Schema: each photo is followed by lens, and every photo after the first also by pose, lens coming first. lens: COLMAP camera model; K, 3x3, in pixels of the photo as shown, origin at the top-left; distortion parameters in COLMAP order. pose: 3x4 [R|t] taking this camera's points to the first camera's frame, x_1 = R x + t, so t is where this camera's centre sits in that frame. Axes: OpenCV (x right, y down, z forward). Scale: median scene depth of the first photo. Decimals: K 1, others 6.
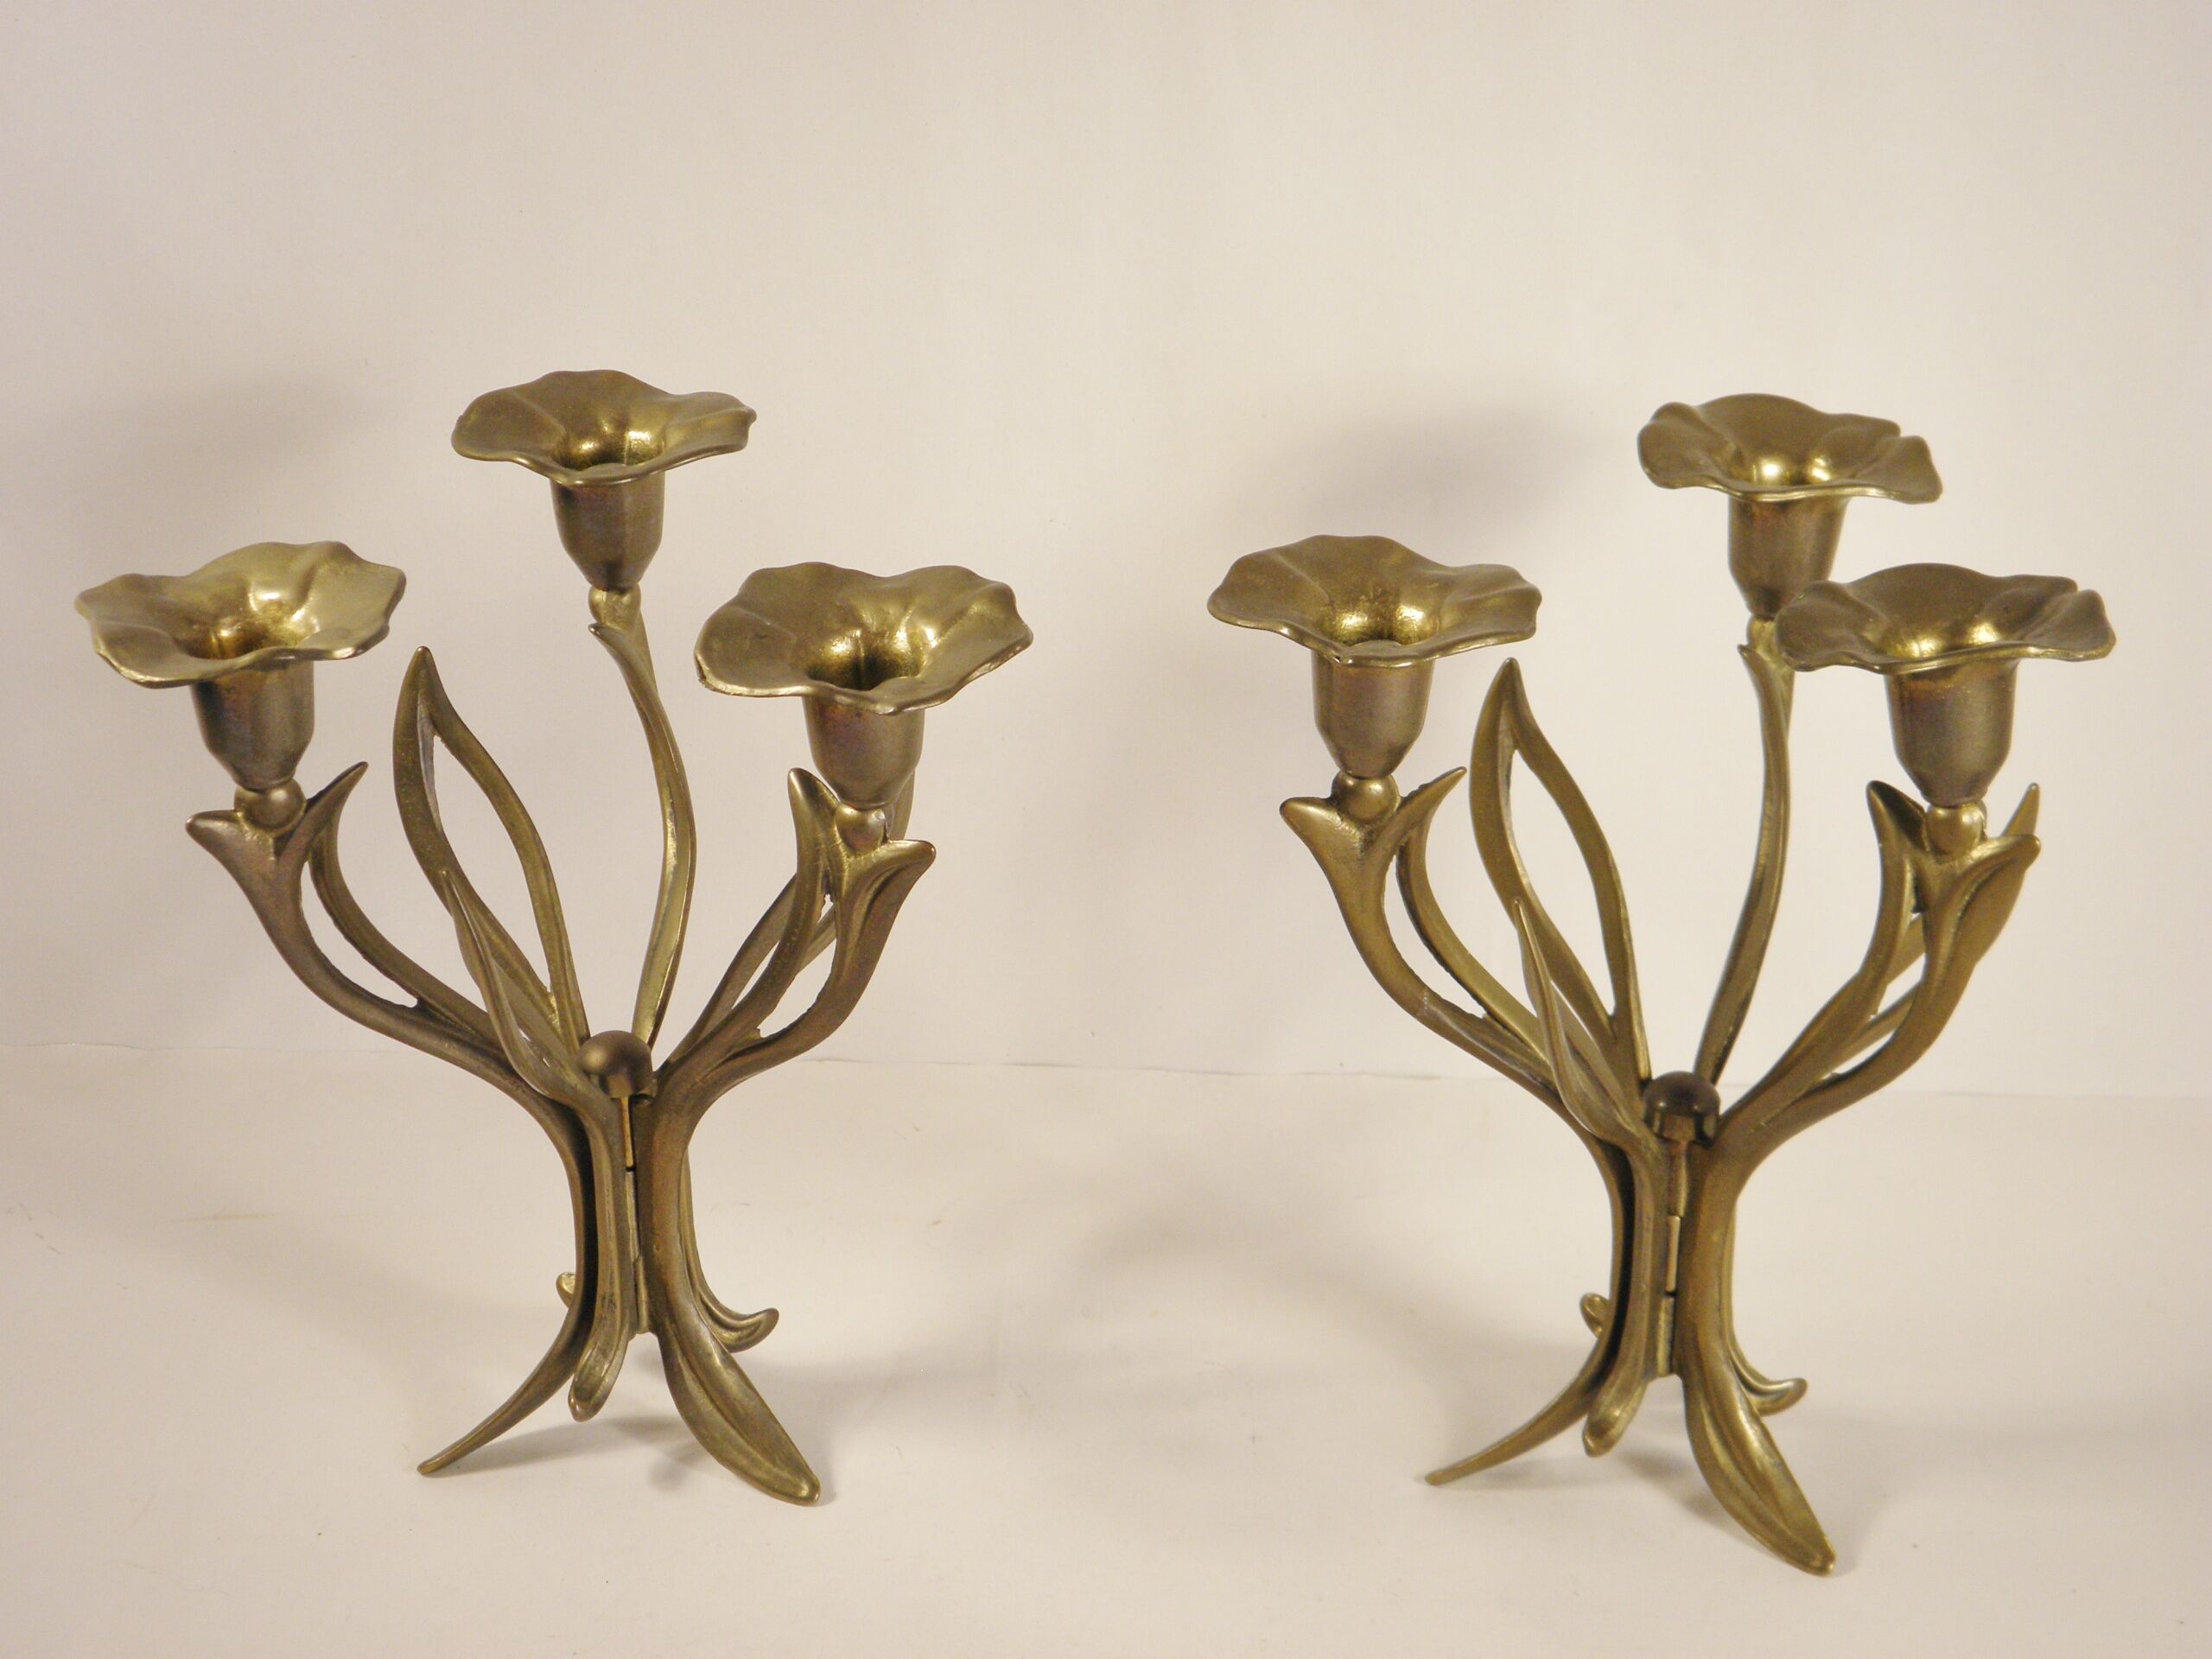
lens RADIAL K [[4357.7, 0, 1106.0], [0, 4357.7, 829.5], [0, 0, 1]] dist [0.220493, -0.085501]
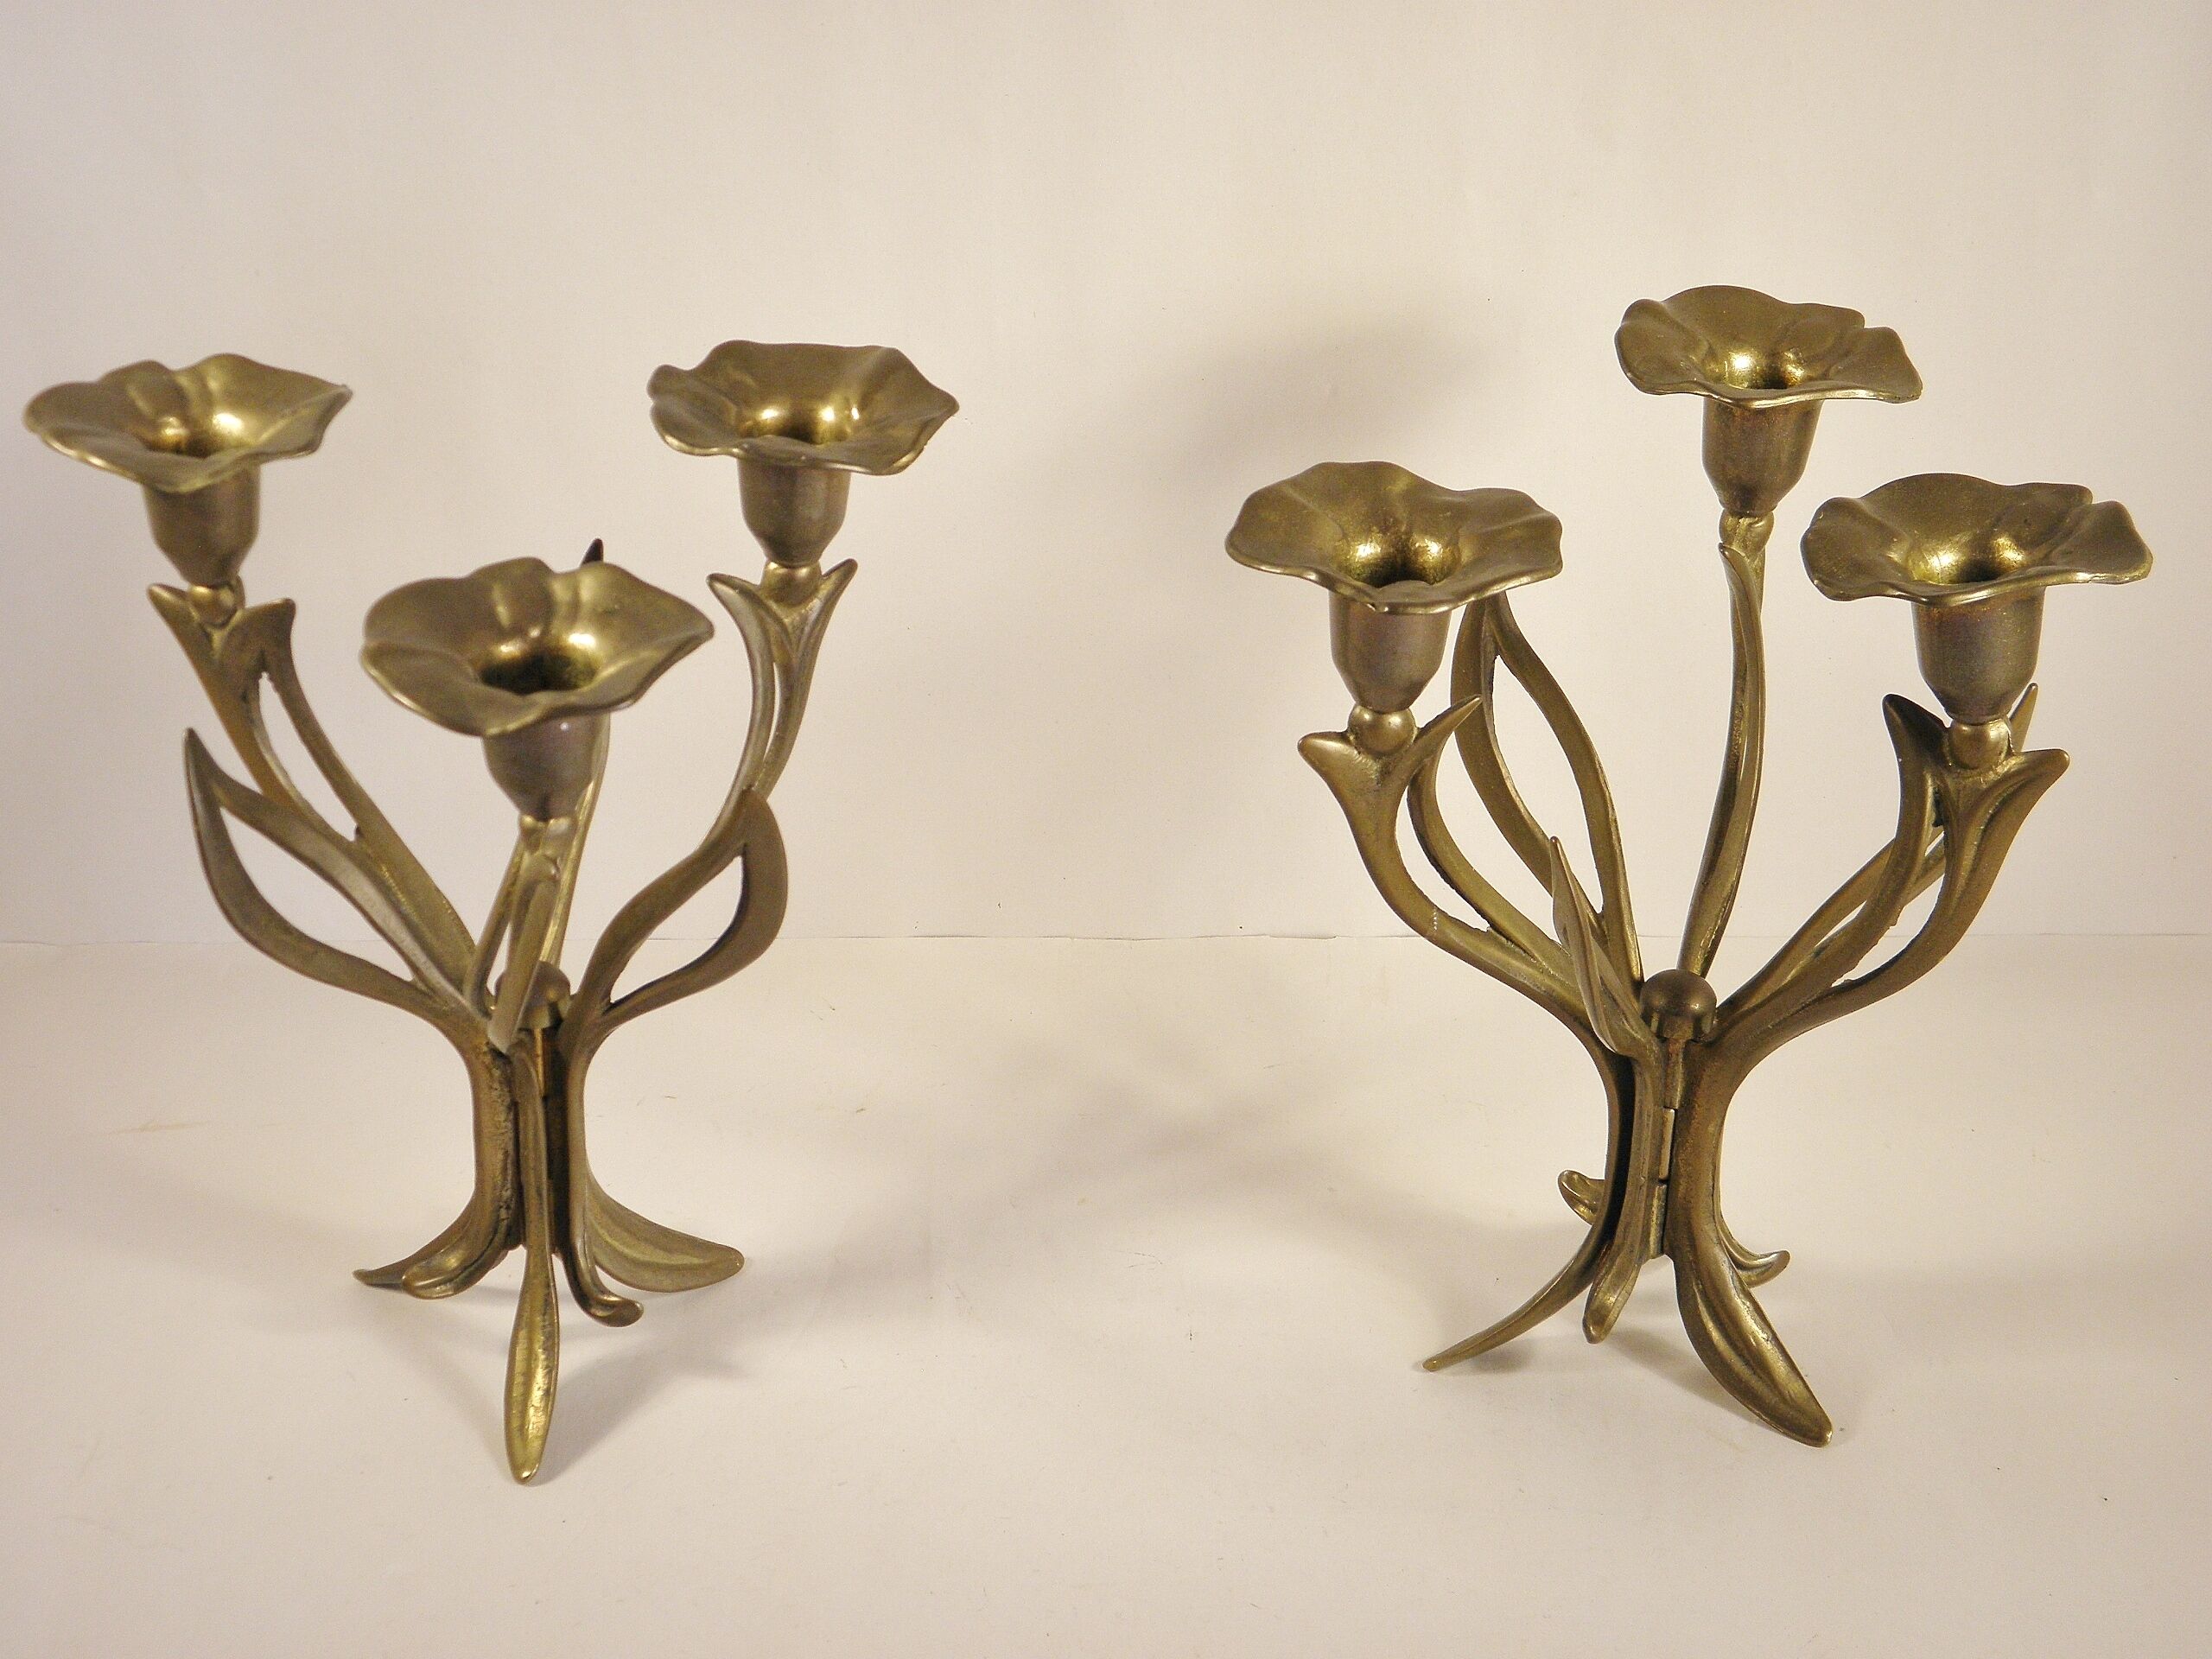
lens RADIAL K [[3813.0, 0, 1106.0], [0, 3813.0, 829.5], [0, 0, 1]] dist [0.178120, -0.070459]
pose [[0.994844, -0.046789, 0.089983, -0.079364], [0.038422, 0.994965, 0.092564, -0.065267], [-0.093861, -0.088629, 0.991632, 0.137970]]
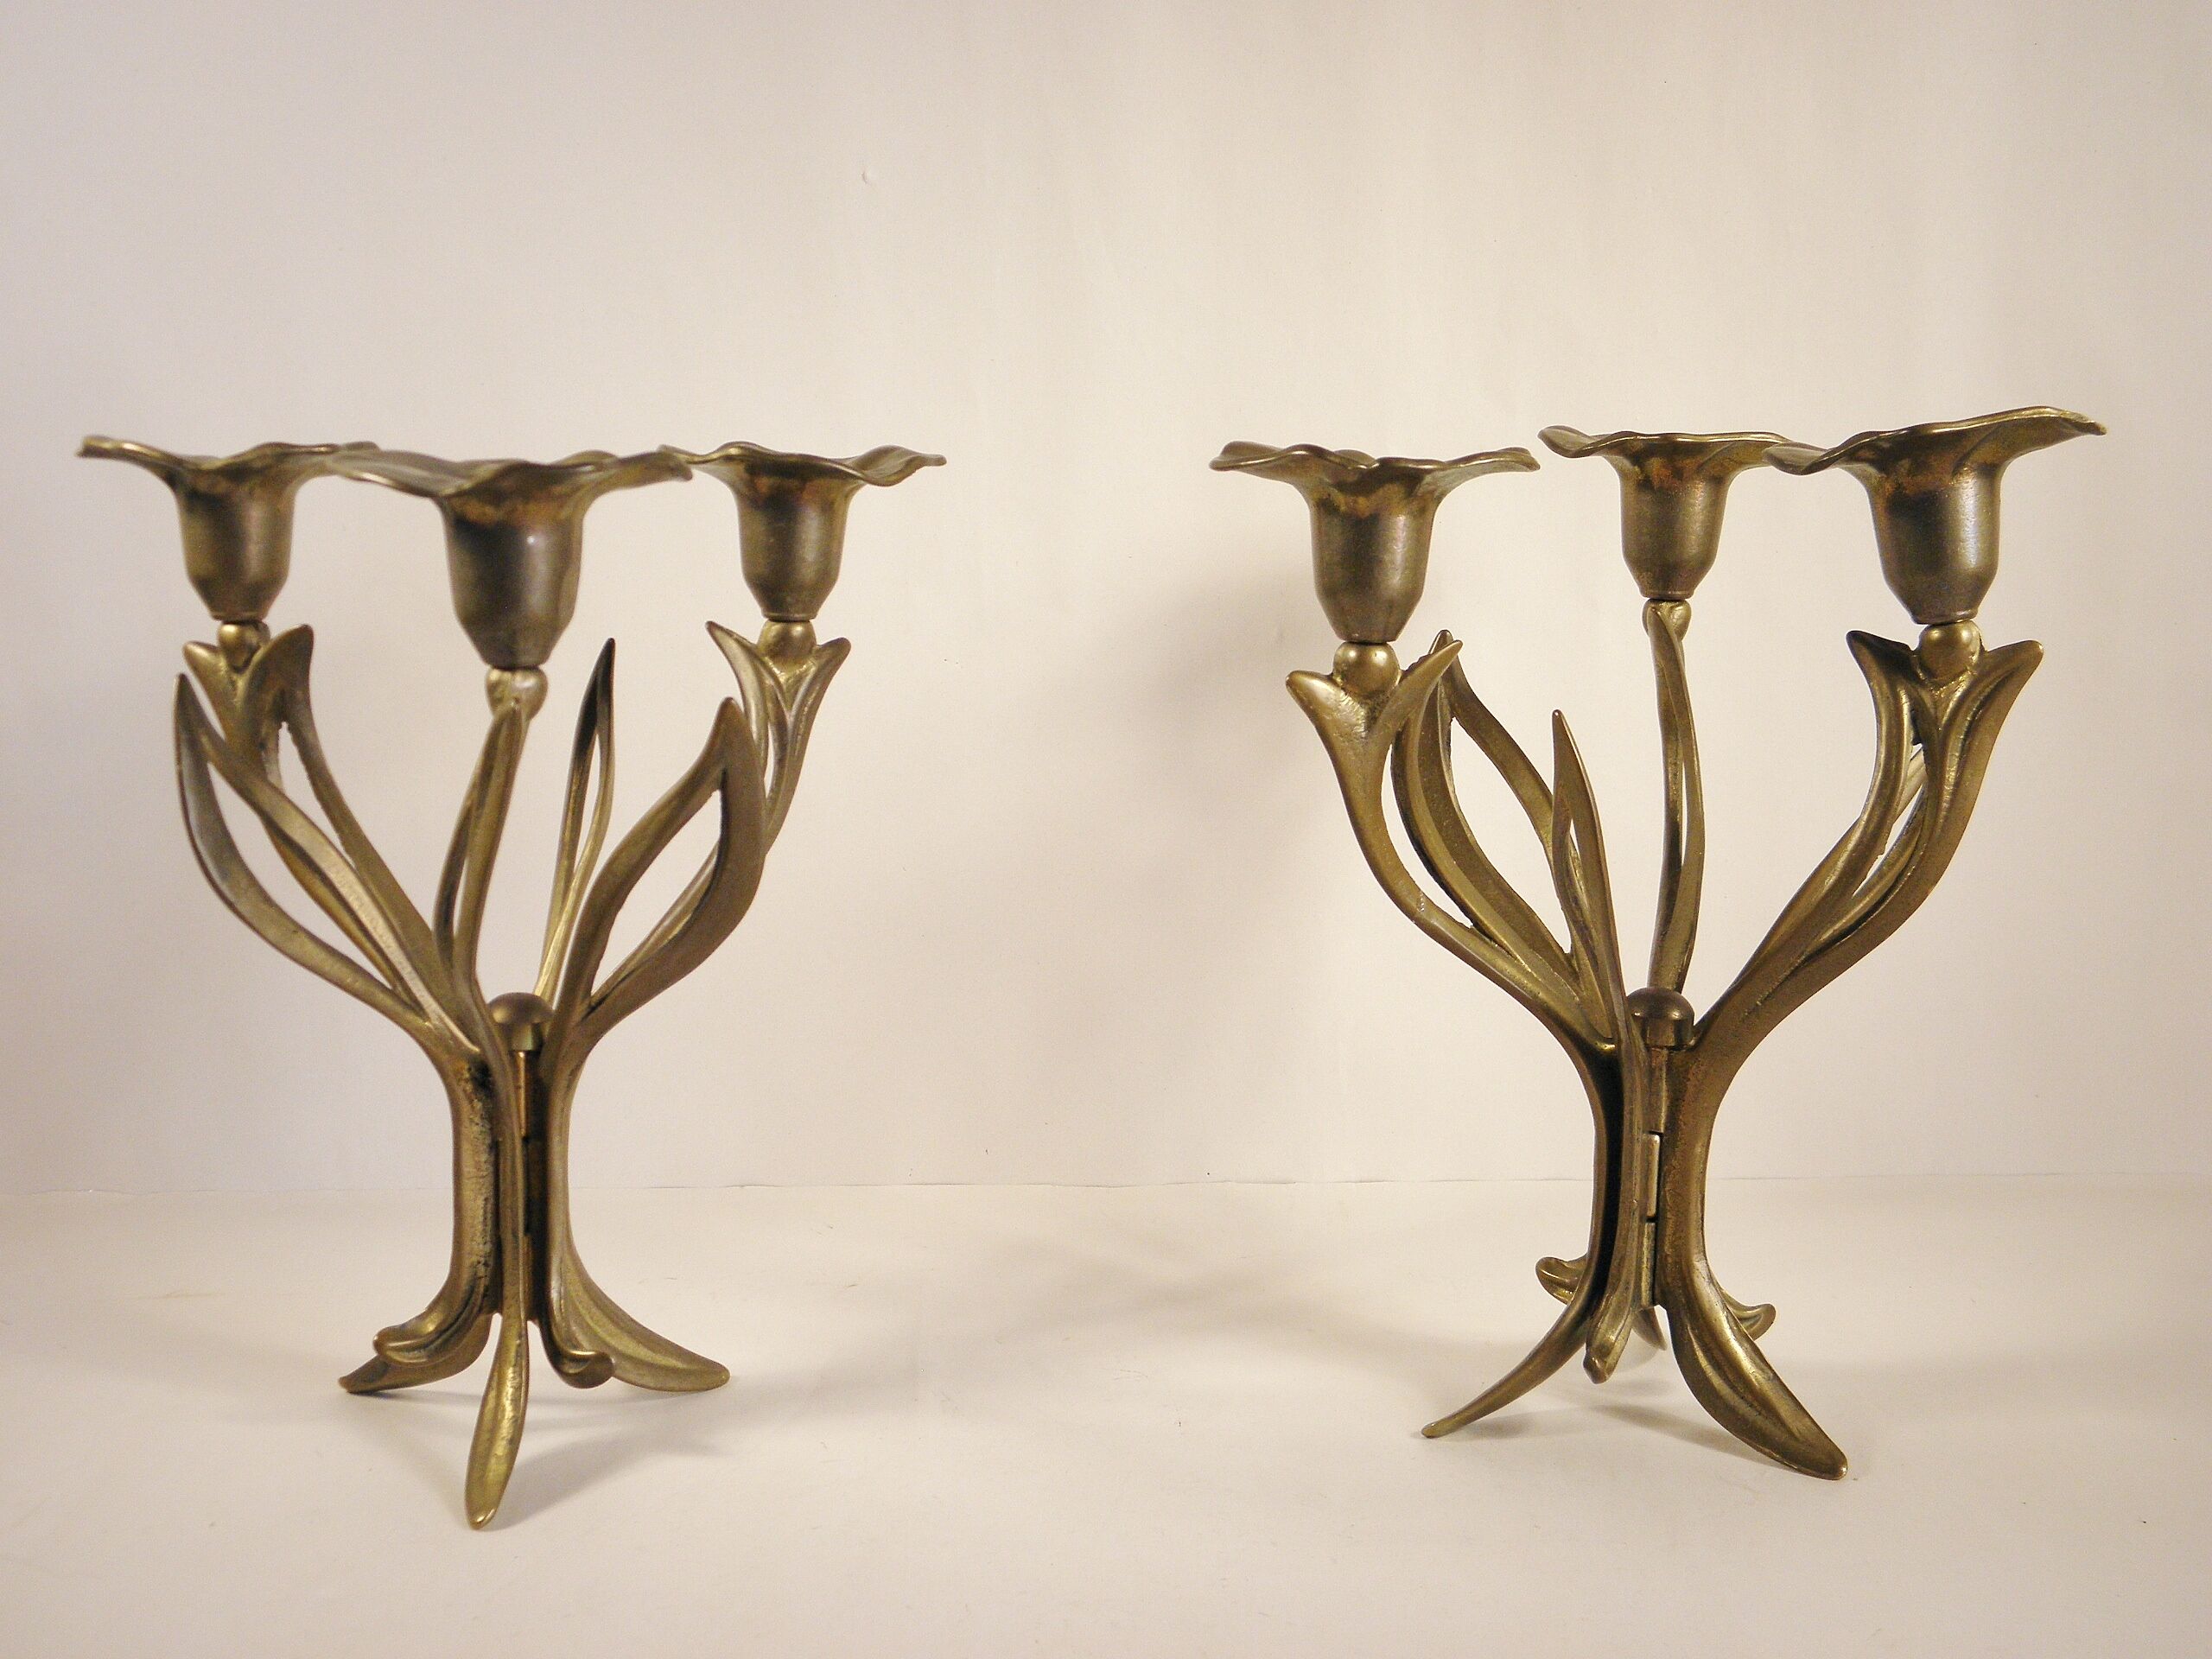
lens RADIAL K [[2349.6, 0, 1106.0], [0, 2349.6, 829.5], [0, 0, 1]] dist [-0.062209, 0.030491]
pose [[0.990445, -0.021732, 0.136183, -0.071528], [0.058709, 0.959996, -0.273791, 0.165715], [-0.124785, 0.279171, 0.952099, 0.486954]]
